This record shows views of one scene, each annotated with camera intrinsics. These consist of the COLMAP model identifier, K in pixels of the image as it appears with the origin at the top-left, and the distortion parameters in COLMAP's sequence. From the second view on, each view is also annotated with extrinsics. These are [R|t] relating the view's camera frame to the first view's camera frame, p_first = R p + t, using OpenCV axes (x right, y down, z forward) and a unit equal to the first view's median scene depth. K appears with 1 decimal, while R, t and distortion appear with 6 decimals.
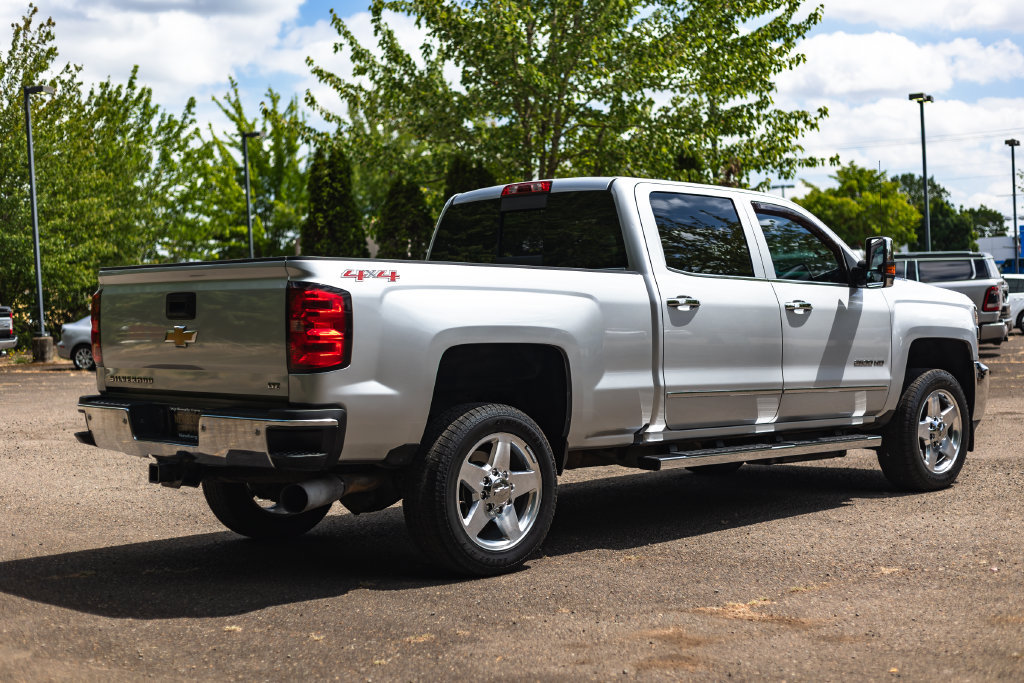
lens RADIAL K [[1513.9, 0, 515.9], [0, 1513.9, 333.3], [0, 0, 1]] dist [0.013305, 0.000000]
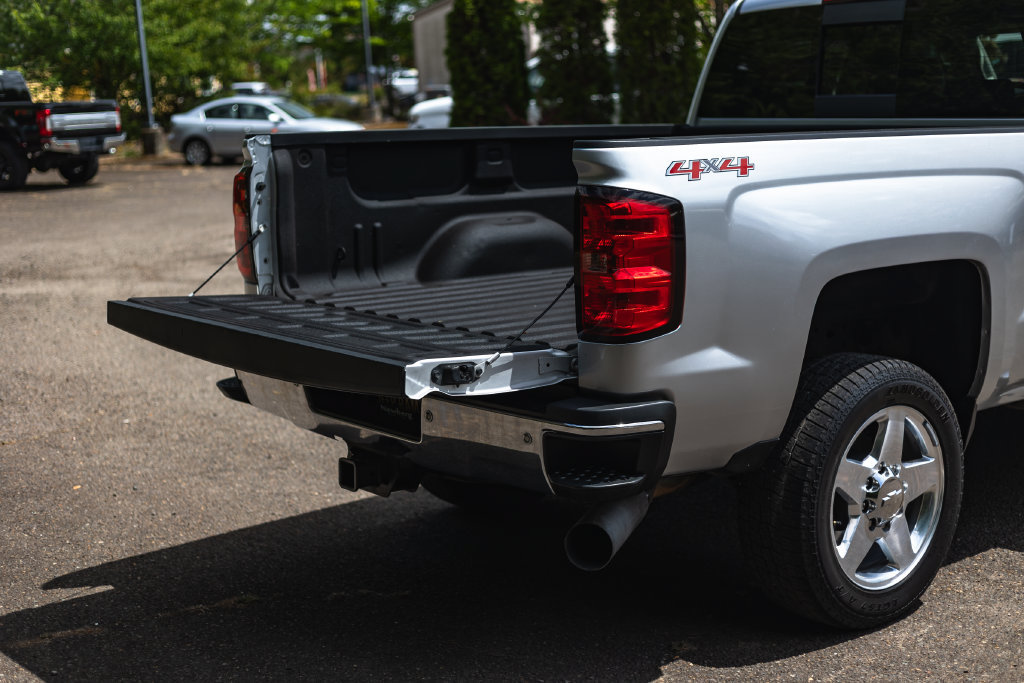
lens RADIAL K [[1513.9, 0, 516.4], [0, 1513.9, 346.8], [0, 0, 1]] dist [0.013305, 0.000000]
pose [[0.997644, -0.000238, -0.068603, -0.111617], [0.011217, 0.987101, 0.159708, -0.055035], [0.067680, -0.160101, 0.984778, 0.346958]]
